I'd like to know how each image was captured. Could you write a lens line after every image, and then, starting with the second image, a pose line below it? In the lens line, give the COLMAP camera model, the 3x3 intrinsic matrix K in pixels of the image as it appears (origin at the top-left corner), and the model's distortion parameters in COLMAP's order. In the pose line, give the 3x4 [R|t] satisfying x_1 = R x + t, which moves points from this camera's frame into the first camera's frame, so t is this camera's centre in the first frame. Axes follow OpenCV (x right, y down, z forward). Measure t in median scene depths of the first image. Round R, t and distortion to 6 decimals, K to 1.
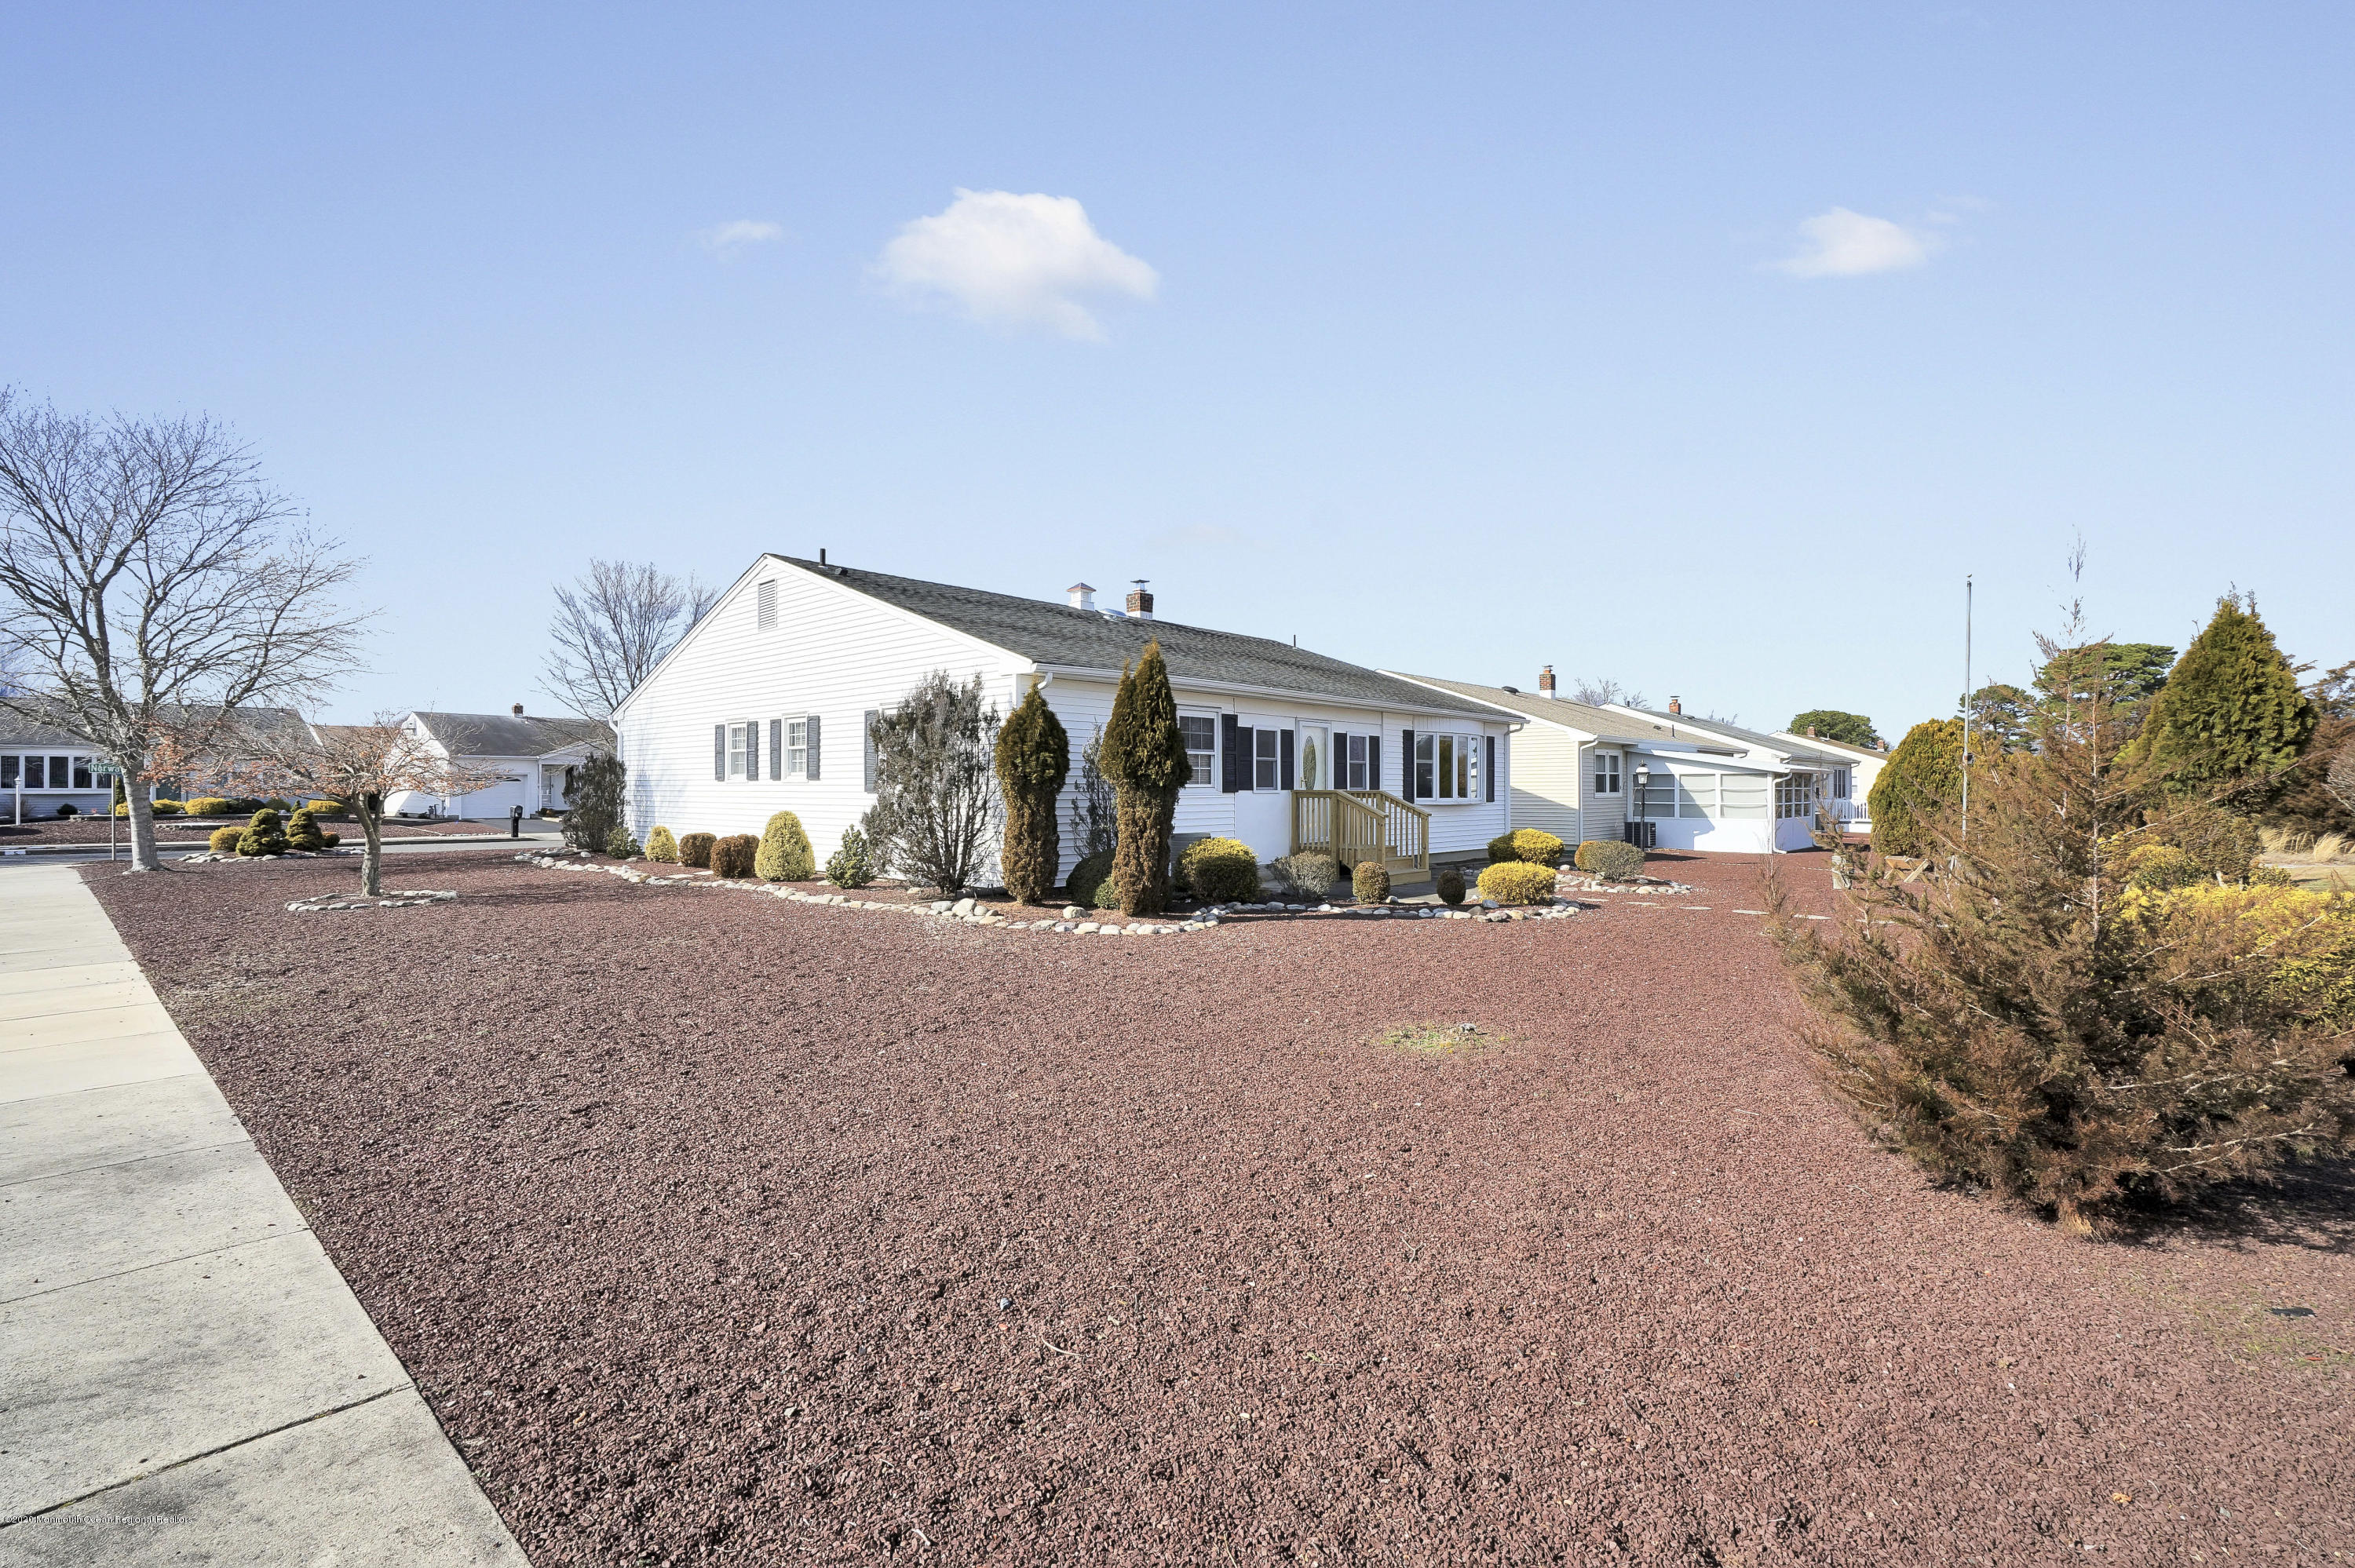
lens RADIAL K [[1057.3, 0, 1179.9], [0, 1057.3, 787.2], [0, 0, 1]] dist [-0.004585, 0.002256]
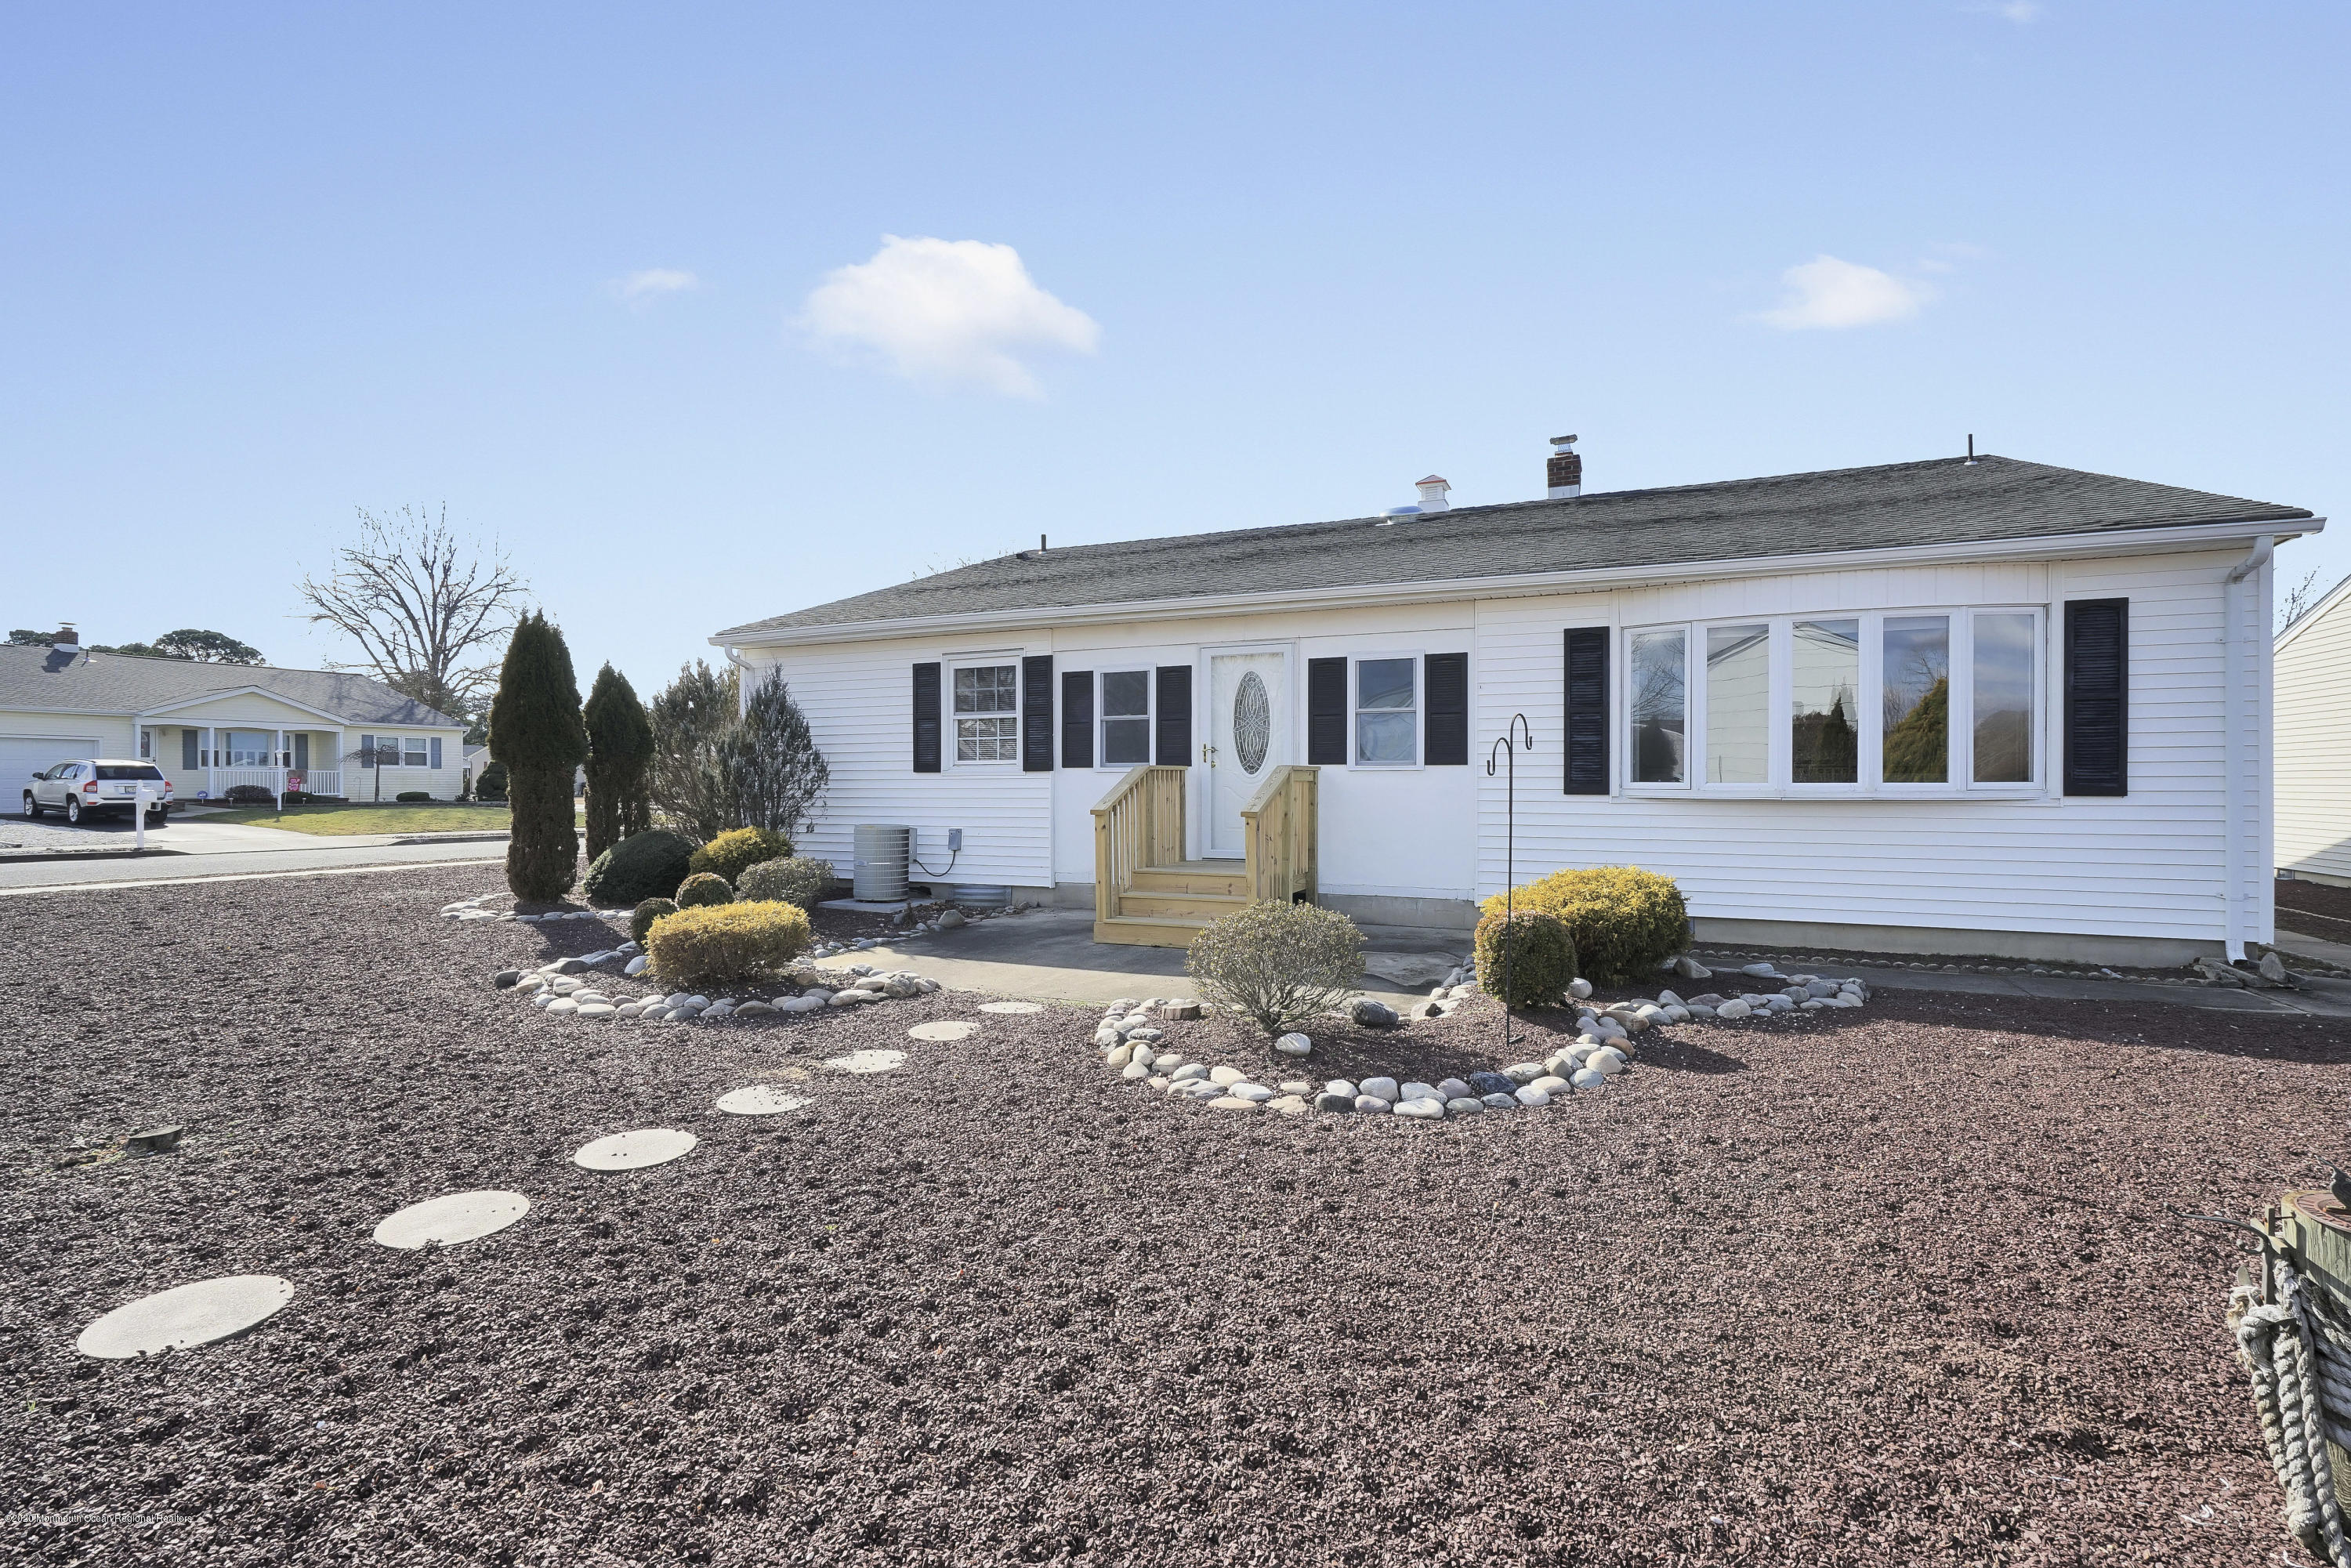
lens RADIAL K [[1055.7, 0, 1177.9], [0, 1055.7, 787.1], [0, 0, 1]] dist [-0.004585, 0.002256]
pose [[0.316390, 0.001875, -0.948627, 0.654965], [-0.000418, 0.999998, 0.001838, 0.012376], [0.948629, -0.000185, 0.316390, 0.803749]]
